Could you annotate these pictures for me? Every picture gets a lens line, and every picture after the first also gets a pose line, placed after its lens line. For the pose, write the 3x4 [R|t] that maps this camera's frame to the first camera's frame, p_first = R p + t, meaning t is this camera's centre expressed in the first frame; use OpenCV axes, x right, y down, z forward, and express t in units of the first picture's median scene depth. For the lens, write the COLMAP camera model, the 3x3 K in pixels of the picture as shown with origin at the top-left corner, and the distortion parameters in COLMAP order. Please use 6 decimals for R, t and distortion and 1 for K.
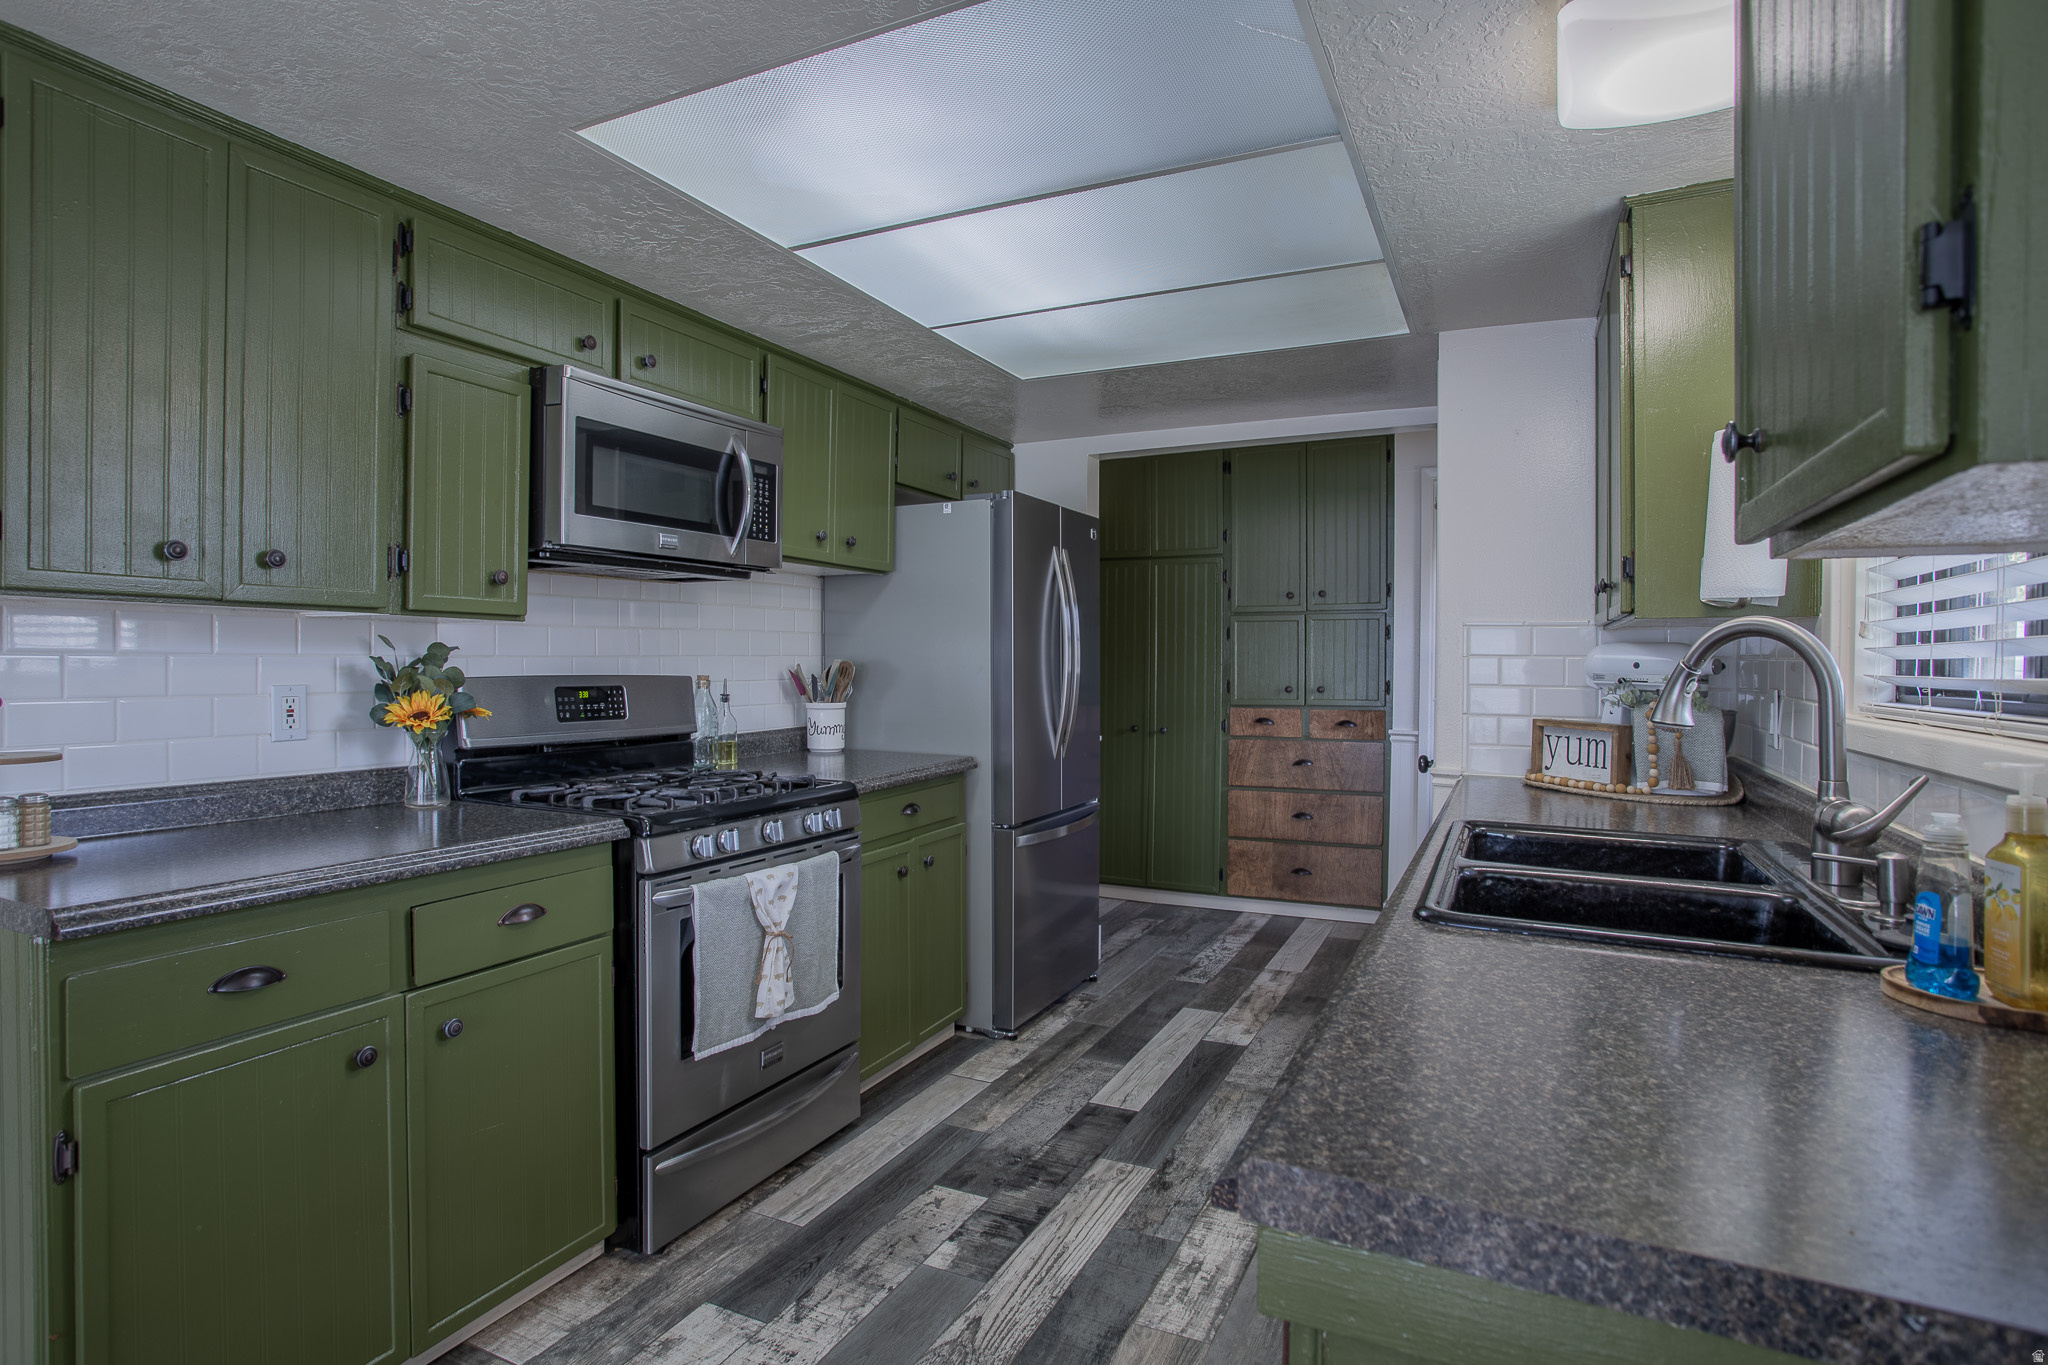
lens RADIAL K [[1052.7, 0, 1018.5], [0, 1052.7, 673.2], [0, 0, 1]] dist [-0.063210, 0.027088]
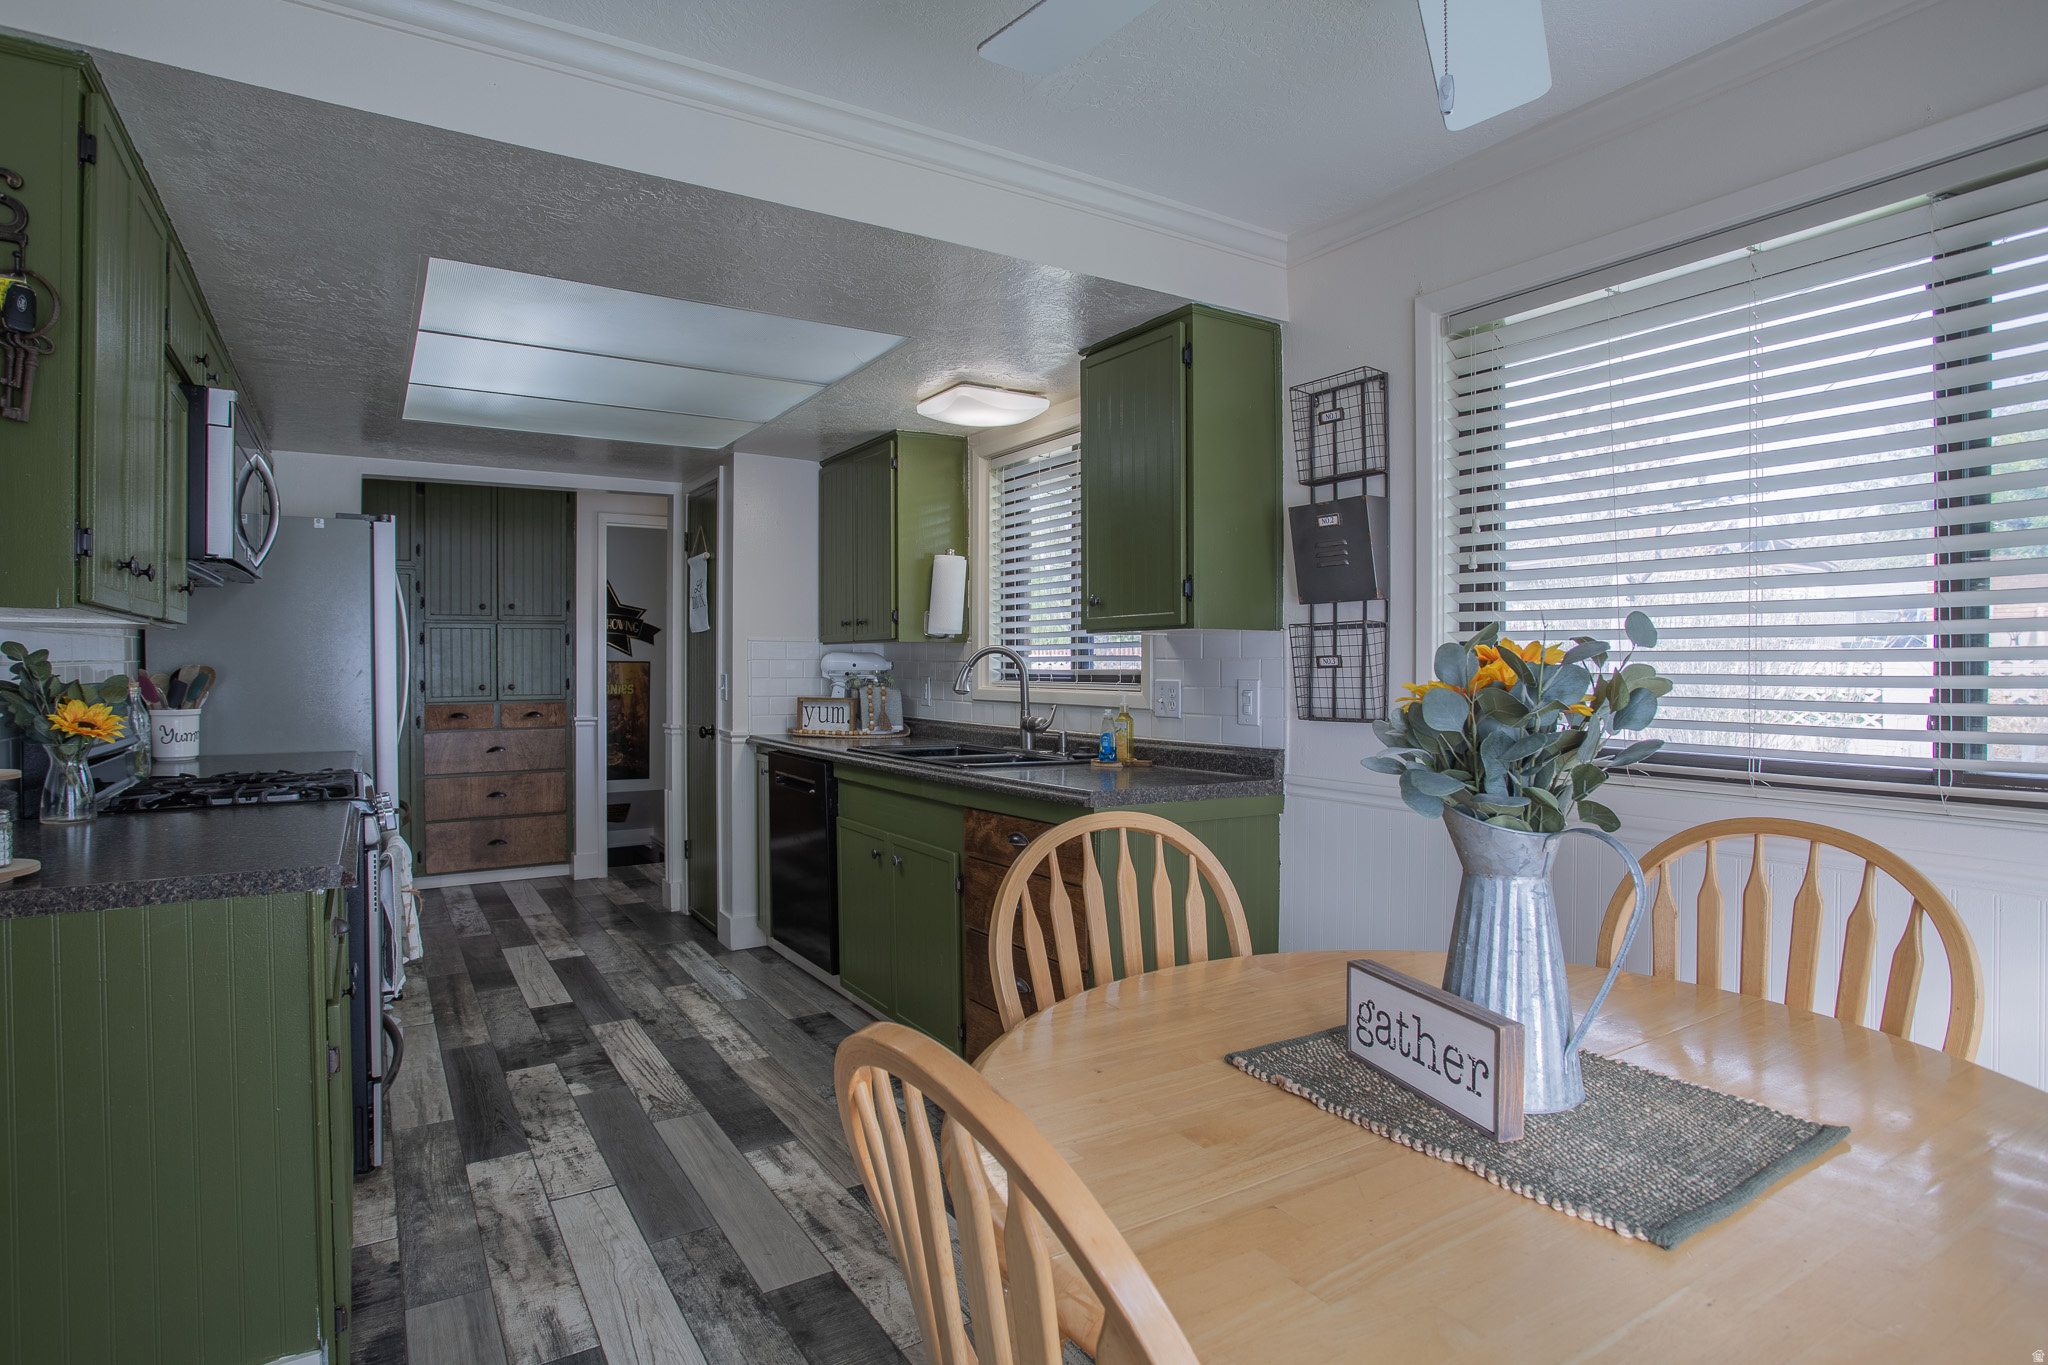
lens RADIAL K [[1052.7, 0, 1011.5], [0, 1052.7, 670.6], [0, 0, 1]] dist [-0.063210, 0.027088]
pose [[0.530681, -0.011120, 0.847499, -0.829391], [0.012084, 0.999912, 0.005554, -0.004845], [-0.847486, 0.007294, 0.530768, -0.216496]]
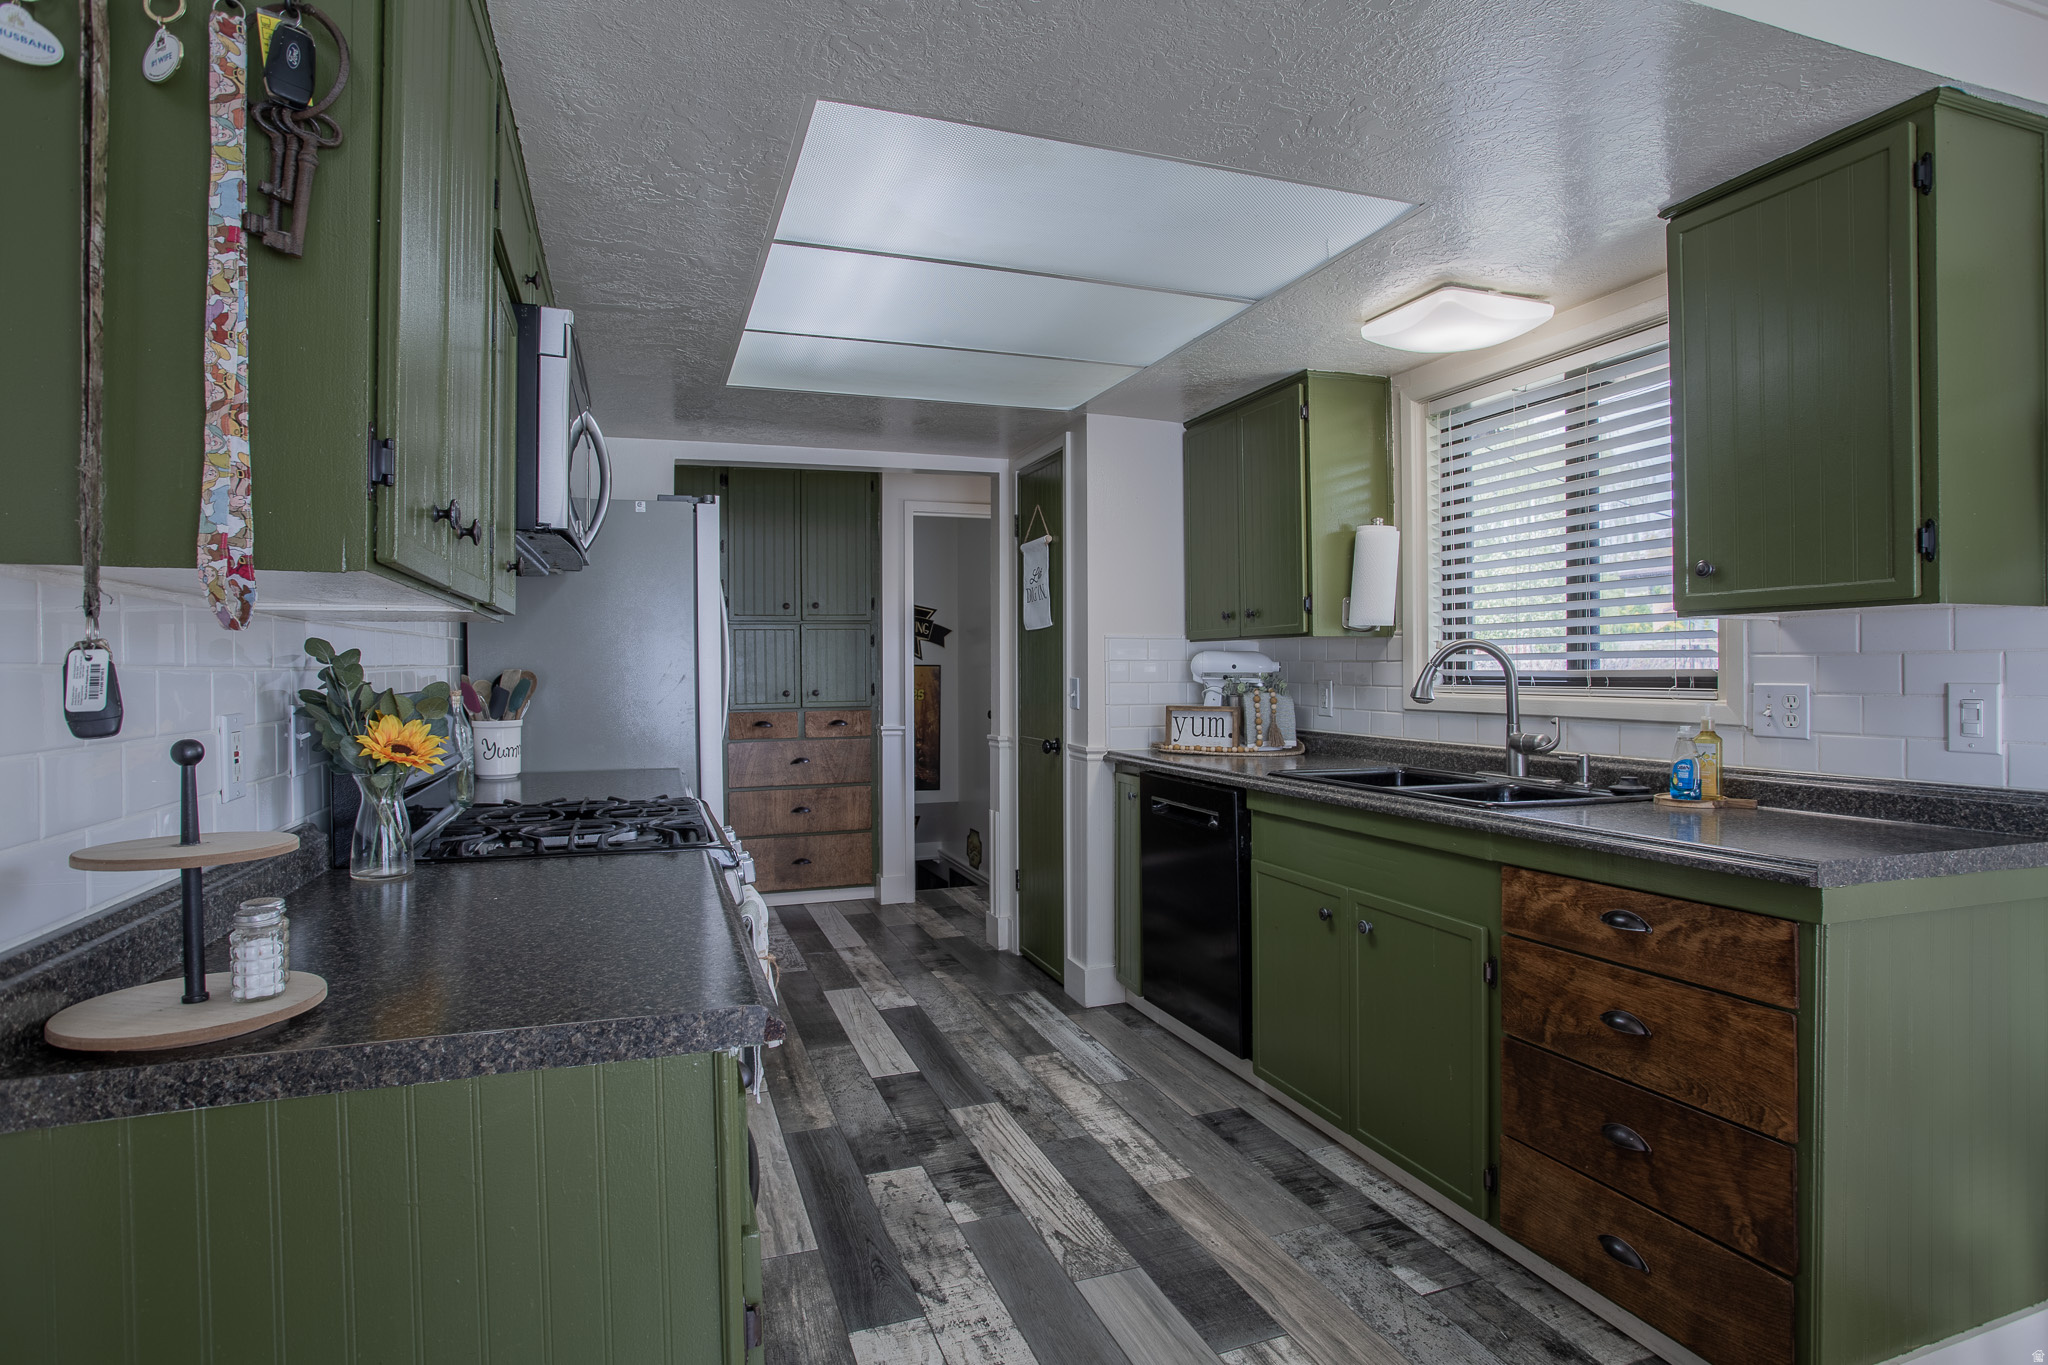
lens RADIAL K [[1052.7, 0, 1015.7], [0, 1052.7, 667.5], [0, 0, 1]] dist [-0.063210, 0.027088]
pose [[0.699542, -0.009766, 0.714524, -0.711286], [0.017887, 0.999833, -0.003847, -0.005922], [-0.714367, 0.015472, 0.699600, 0.162831]]
